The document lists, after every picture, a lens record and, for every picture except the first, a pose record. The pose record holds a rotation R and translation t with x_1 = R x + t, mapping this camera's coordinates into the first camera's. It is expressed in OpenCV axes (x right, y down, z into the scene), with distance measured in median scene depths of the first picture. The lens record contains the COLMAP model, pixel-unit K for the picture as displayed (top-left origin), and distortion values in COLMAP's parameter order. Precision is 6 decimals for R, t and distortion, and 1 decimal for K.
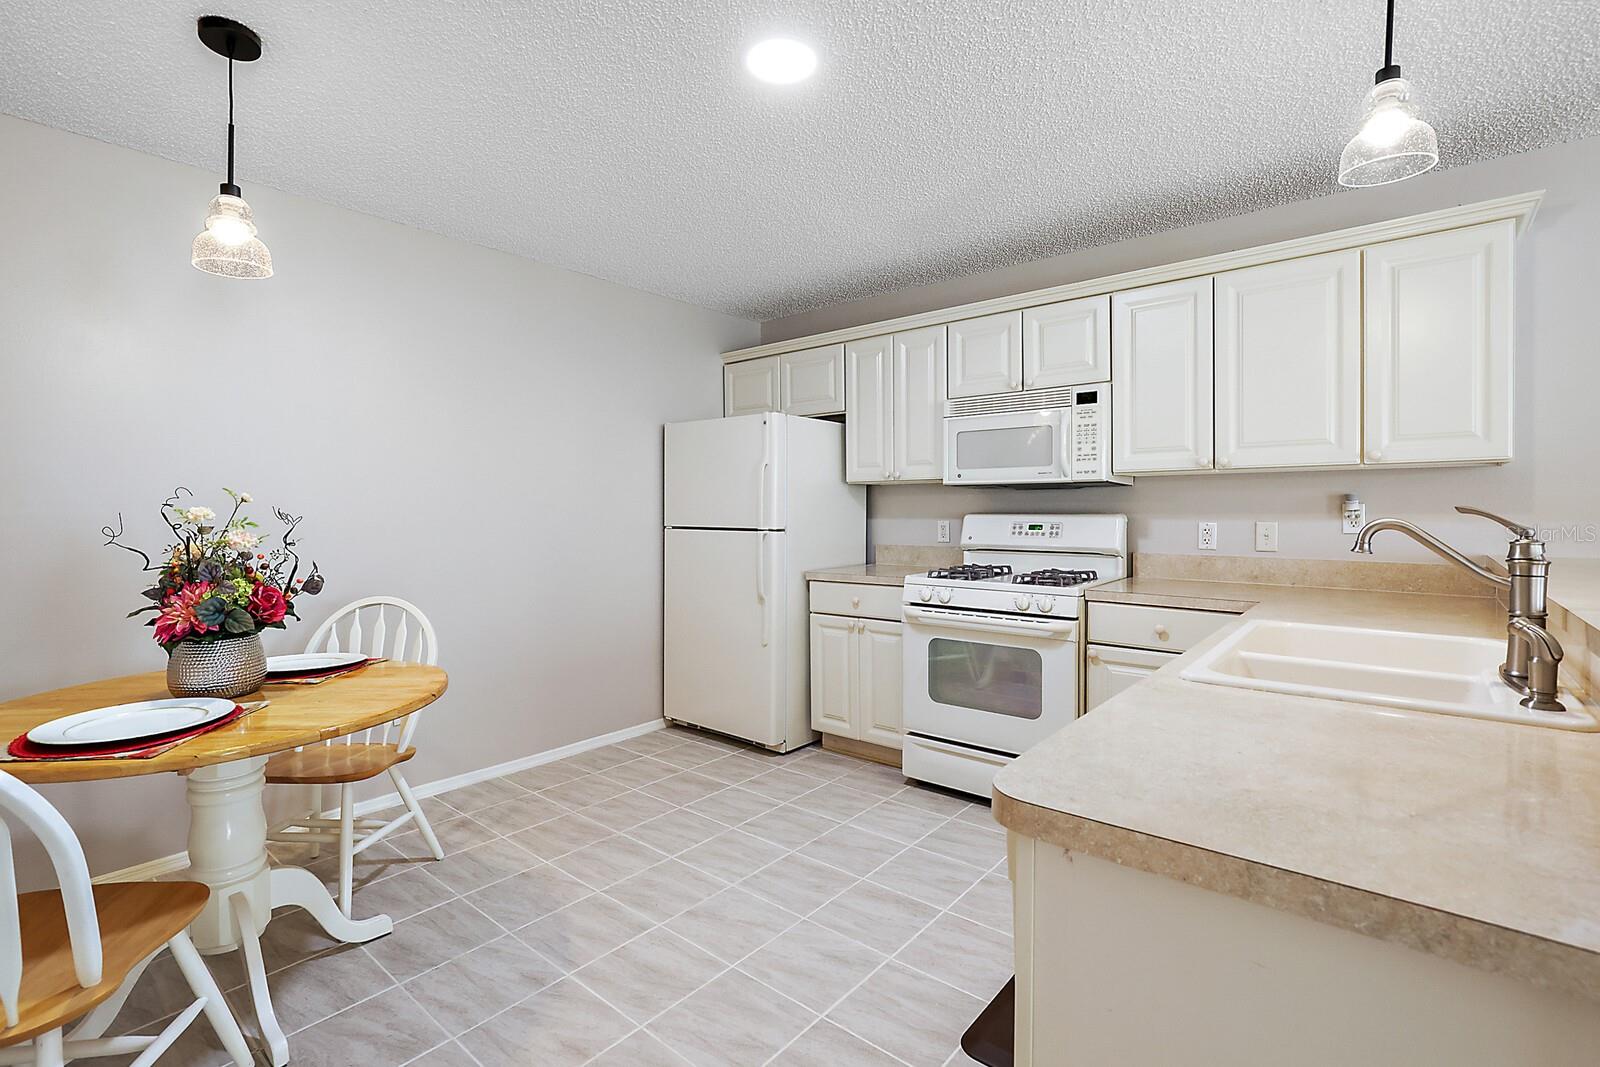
lens RADIAL K [[742.7, 0, 800.0], [0, 742.7, 502.7], [0, 0, 1]] dist [-0.001497, -0.000524]
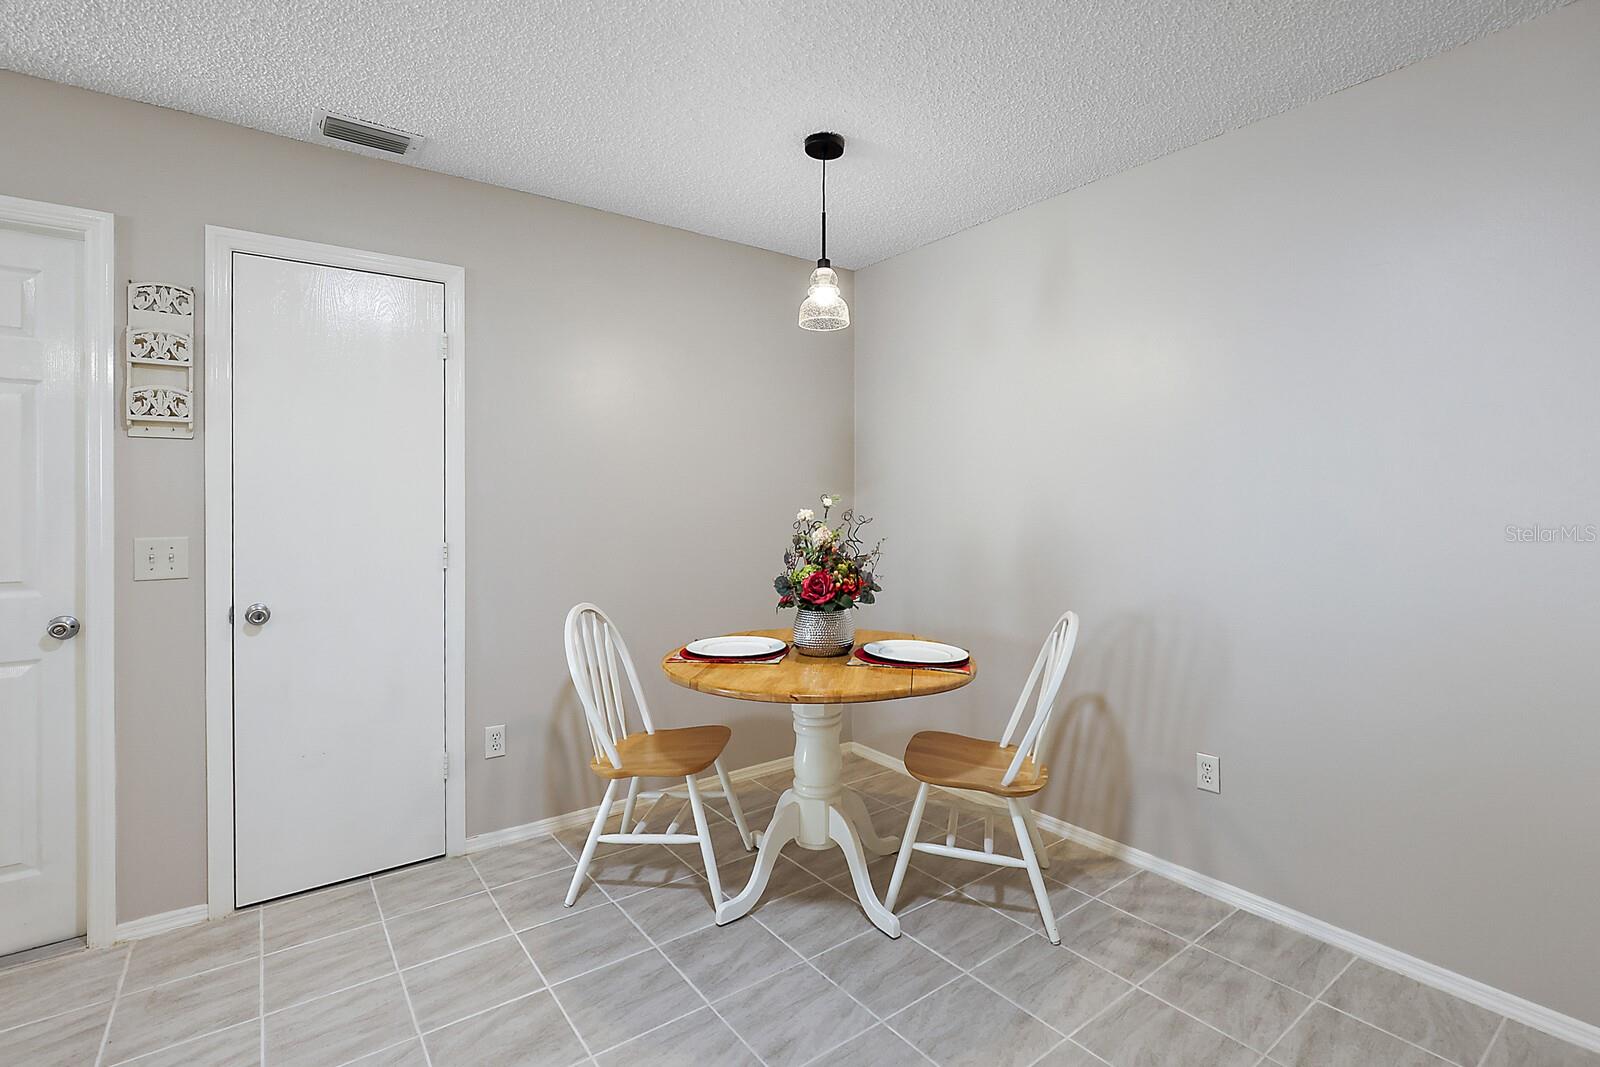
lens RADIAL K [[742.7, 0, 800.0], [0, 742.7, 502.7], [0, 0, 1]] dist [-0.001497, -0.000524]
pose [[-0.229794, -0.003491, -0.973233, 0.380823], [0.014092, 0.999877, -0.006914, 0.002020], [0.973137, -0.015304, -0.229717, 0.955905]]
